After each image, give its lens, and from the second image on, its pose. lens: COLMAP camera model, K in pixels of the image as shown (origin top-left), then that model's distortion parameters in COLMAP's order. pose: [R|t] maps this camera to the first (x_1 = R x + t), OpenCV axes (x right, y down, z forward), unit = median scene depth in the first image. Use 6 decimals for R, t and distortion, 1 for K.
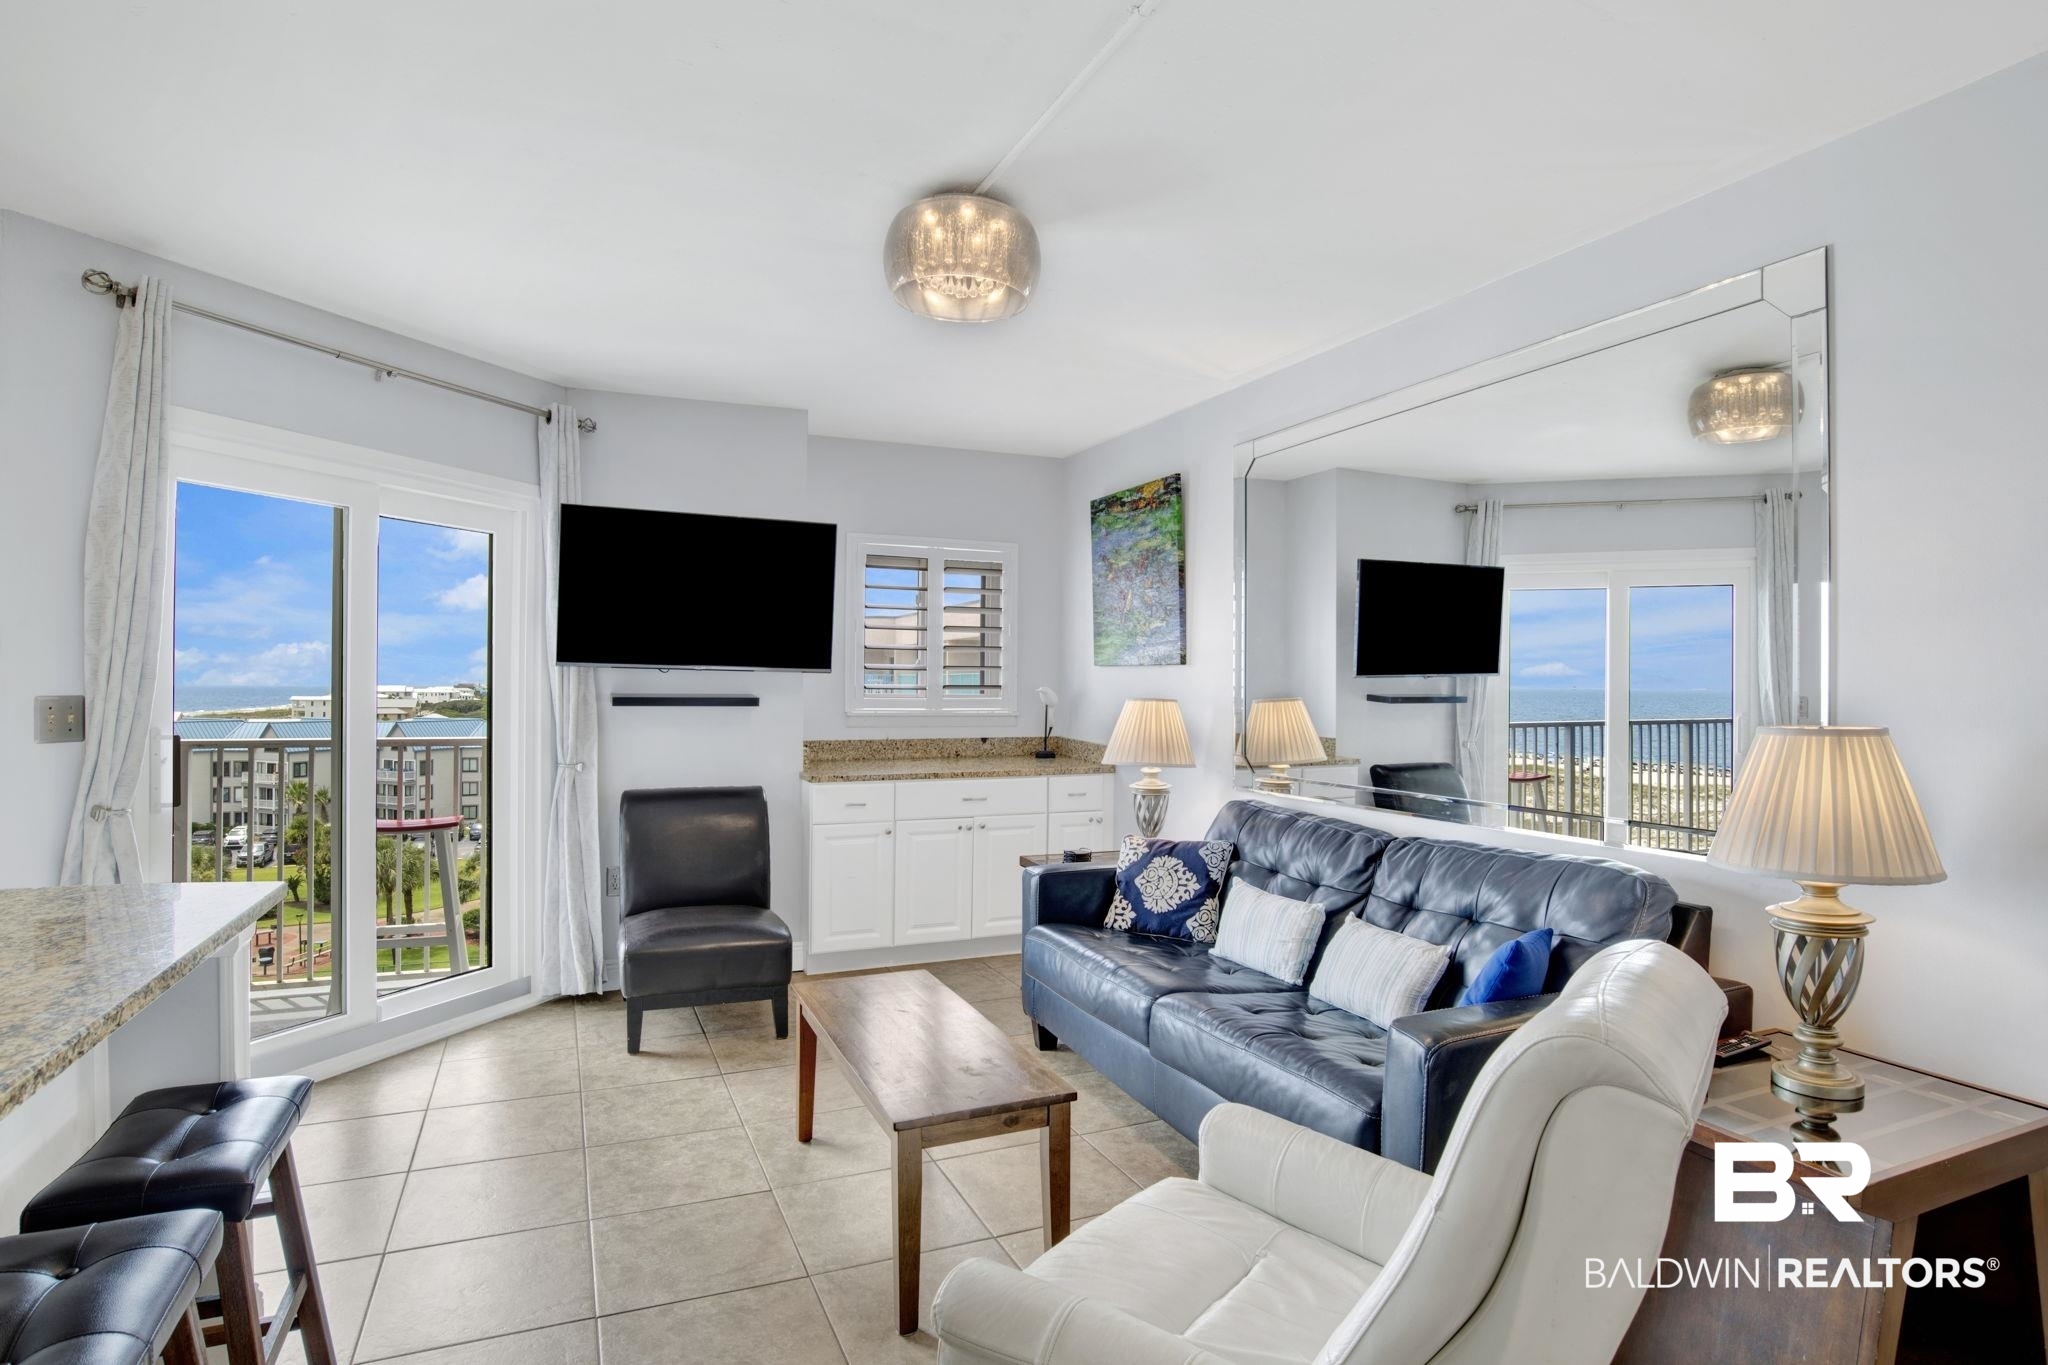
lens RADIAL K [[1093.9, 0, 1050.2], [0, 1093.9, 673.6], [0, 0, 1]] dist [-0.068810, 0.015659]
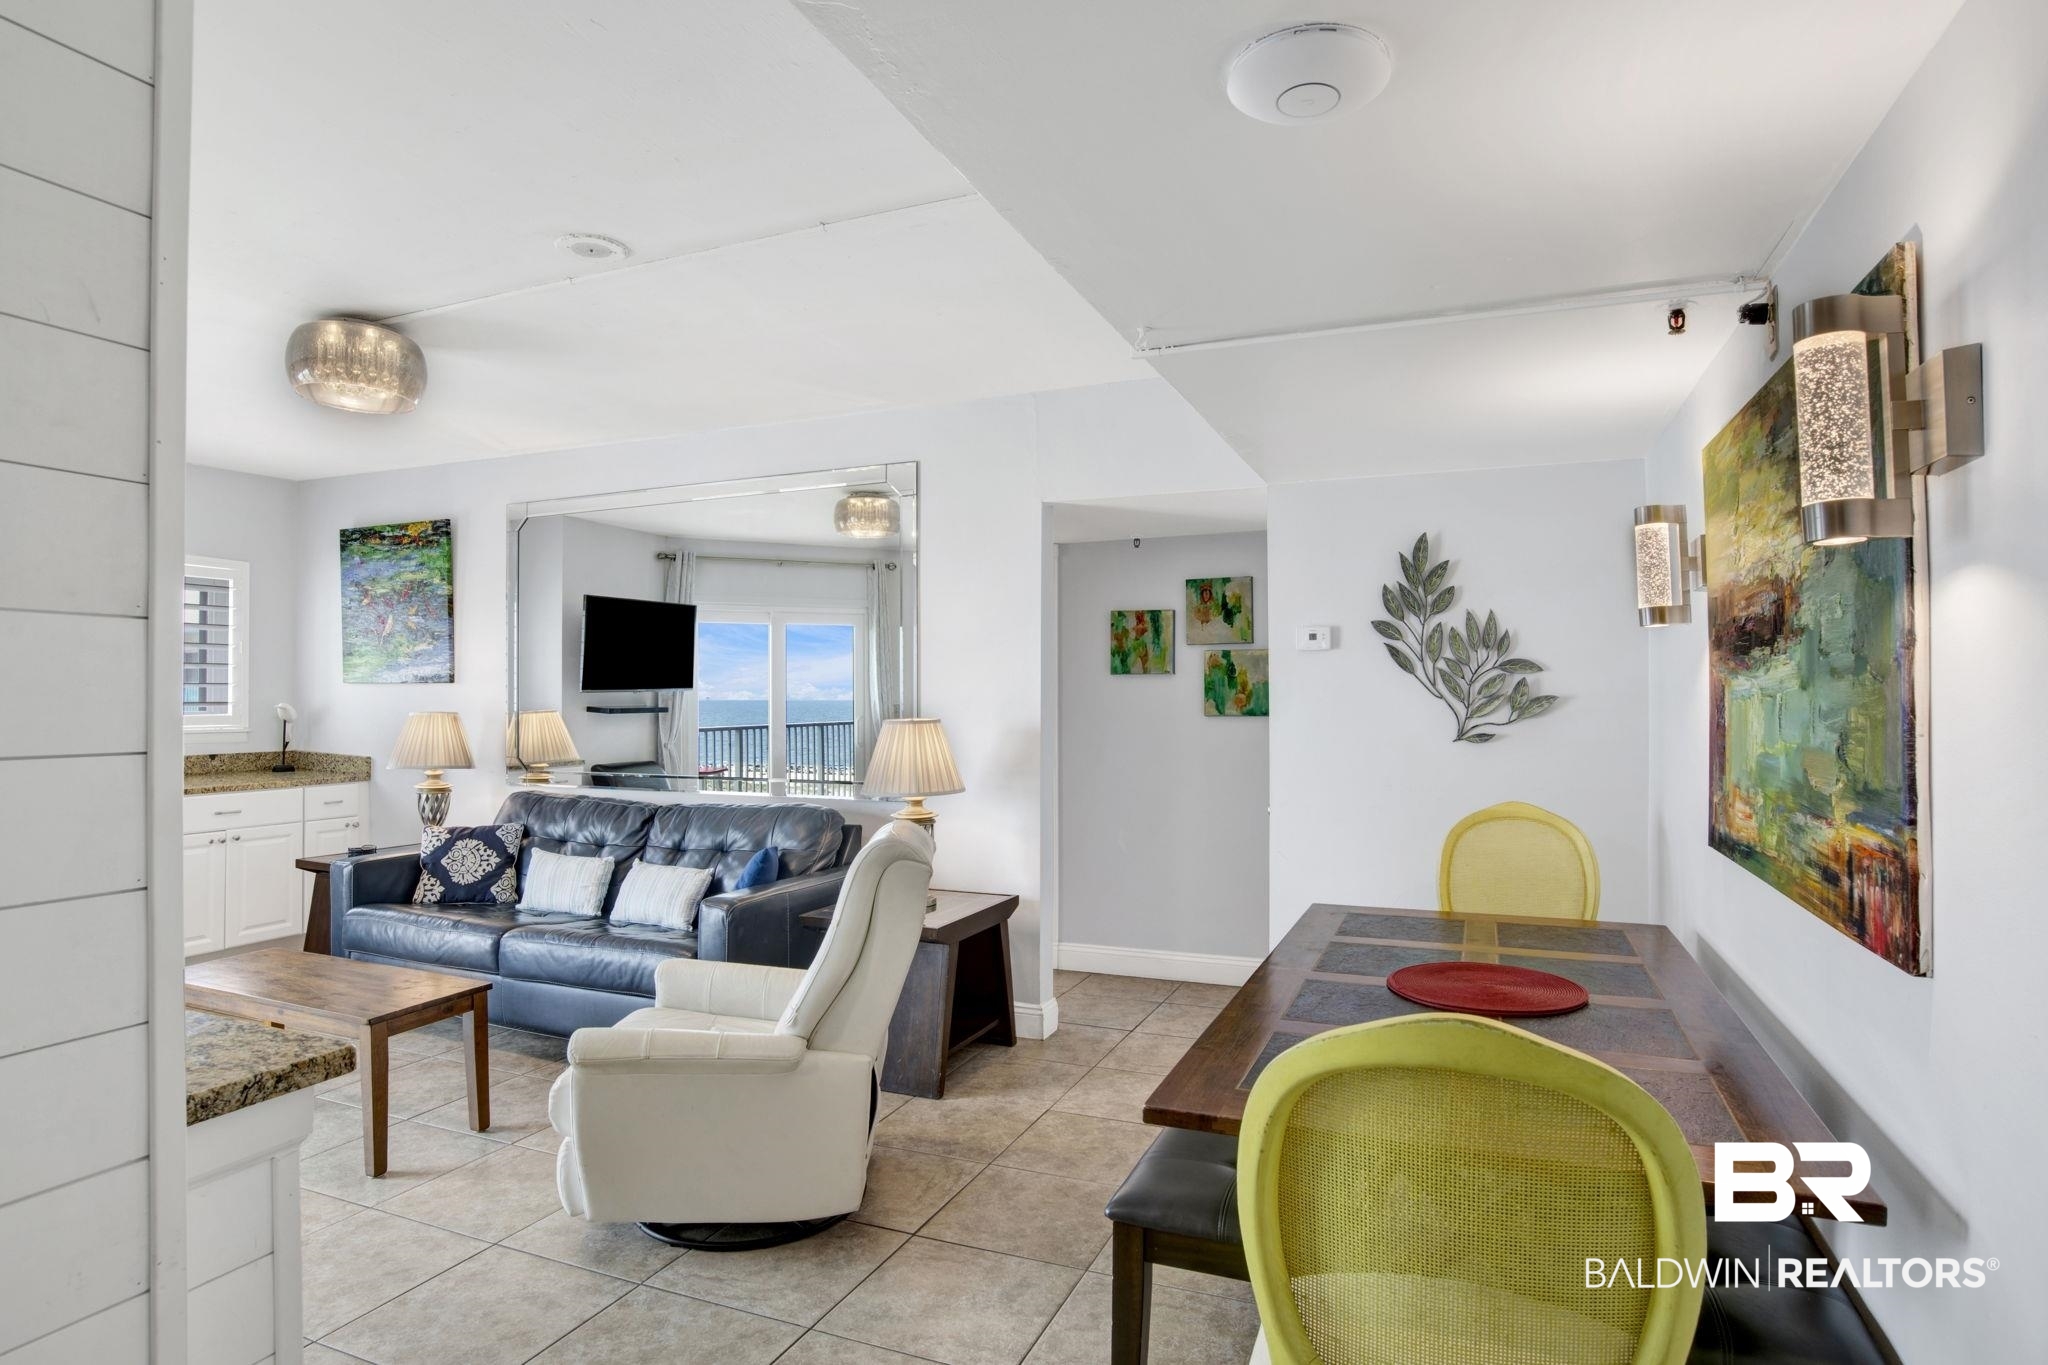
lens RADIAL K [[1093.9, 0, 1011.8], [0, 1093.9, 692.2], [0, 0, 1]] dist [-0.068810, 0.015659]
pose [[0.743420, -0.004022, 0.668813, -0.200325], [-0.000351, 0.999979, 0.006404, -0.005681], [-0.668825, -0.004996, 0.743403, -0.254425]]
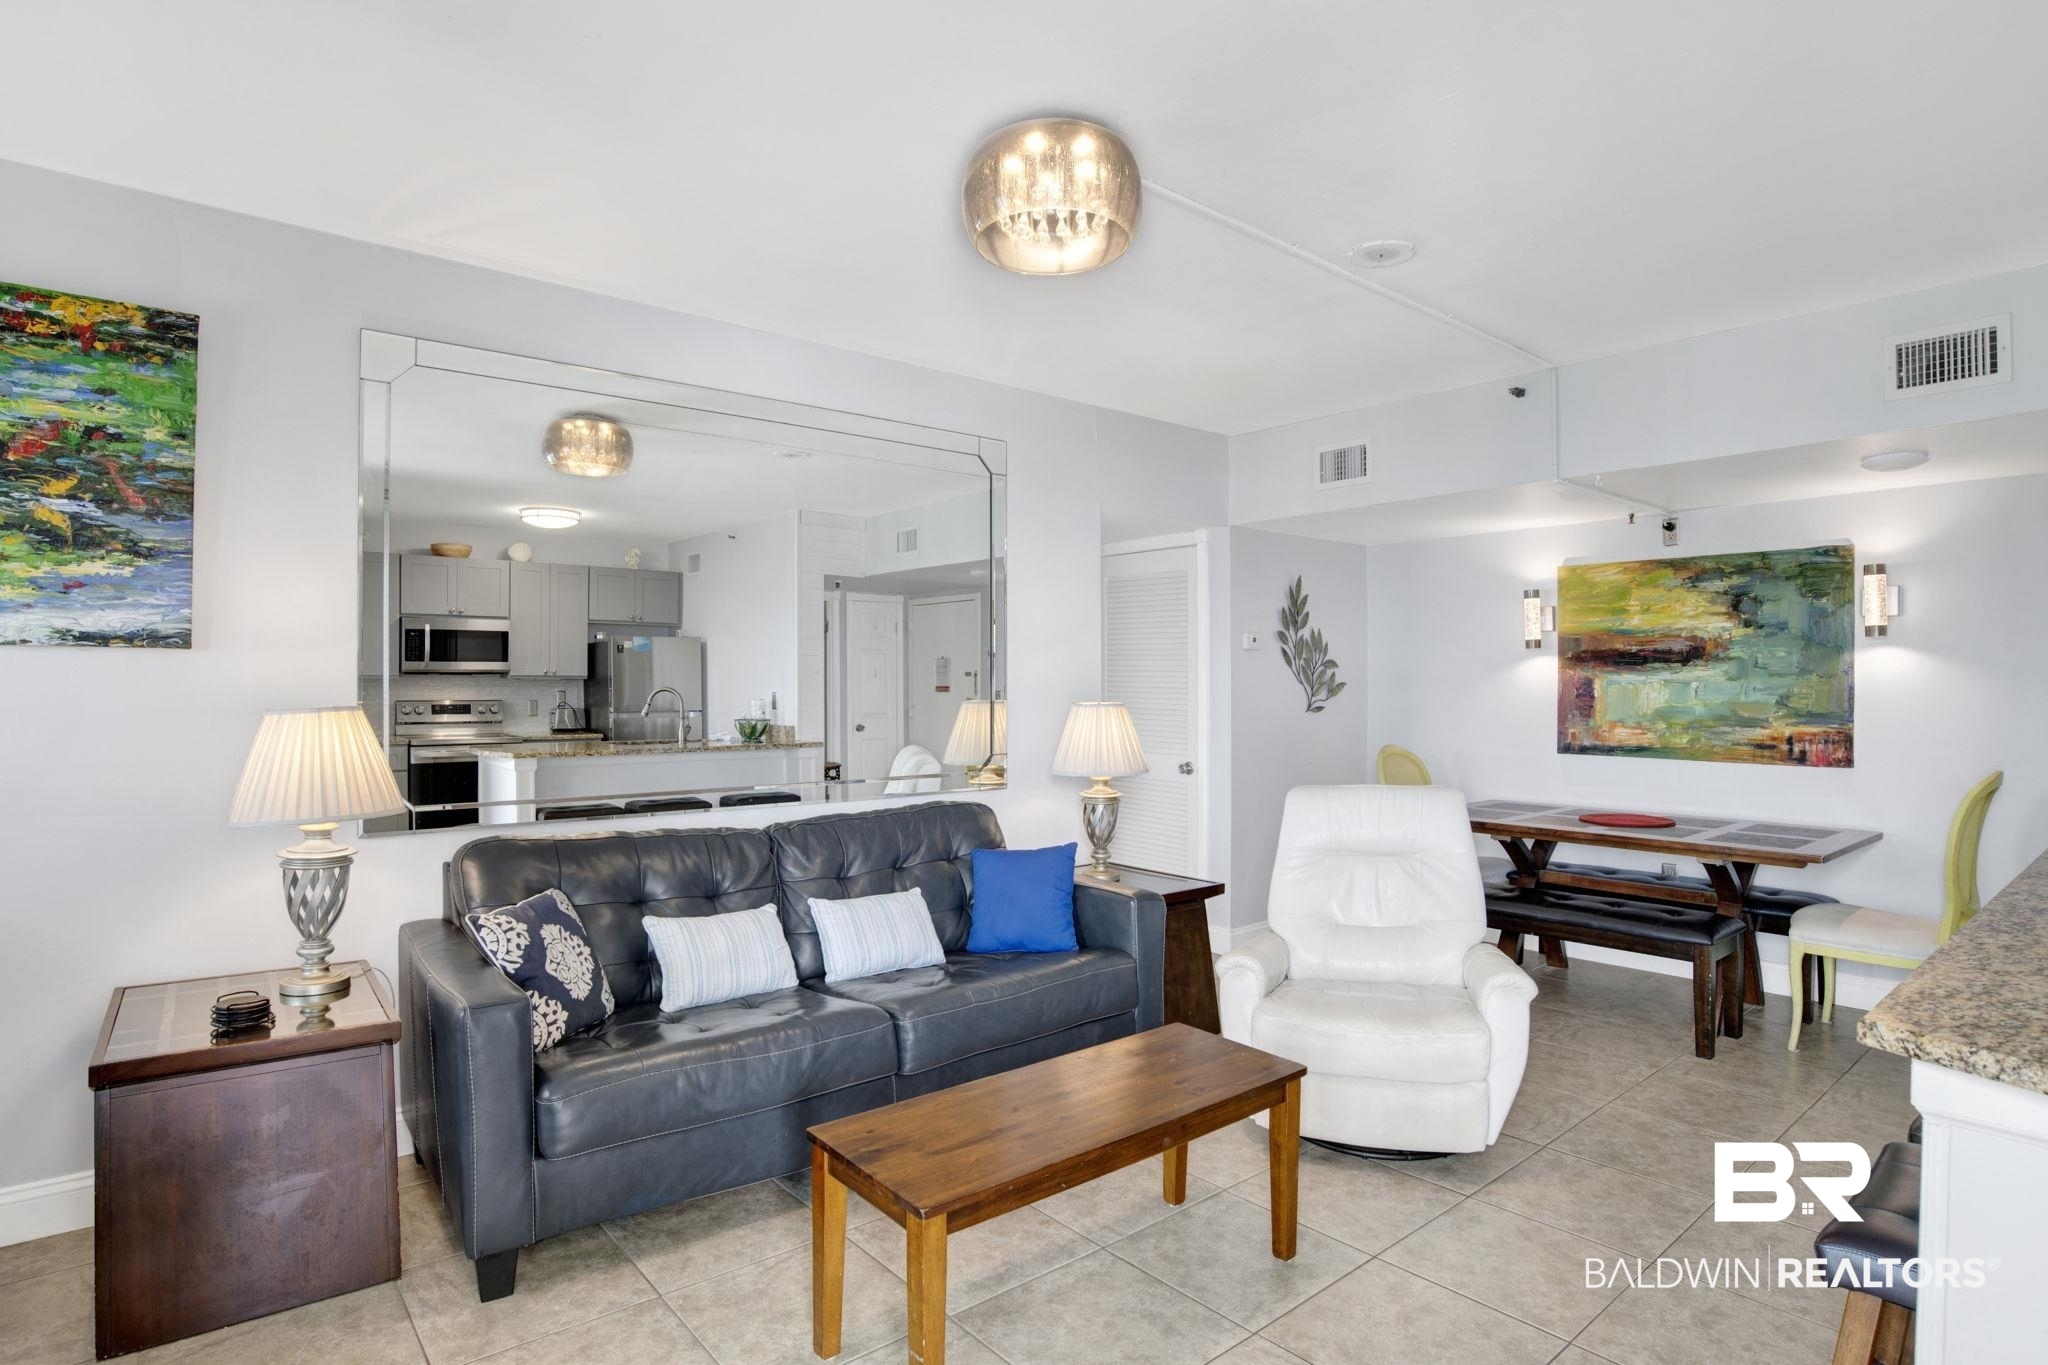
lens RADIAL K [[1088.9, 0, 1027.2], [0, 1088.9, 671.7], [0, 0, 1]] dist [-0.047810, 0.015459]
pose [[-0.254031, 0.005939, 0.967178, -0.527474], [-0.011012, 0.999899, -0.009033, 0.004074], [-0.967133, -0.012945, -0.253940, 0.709855]]
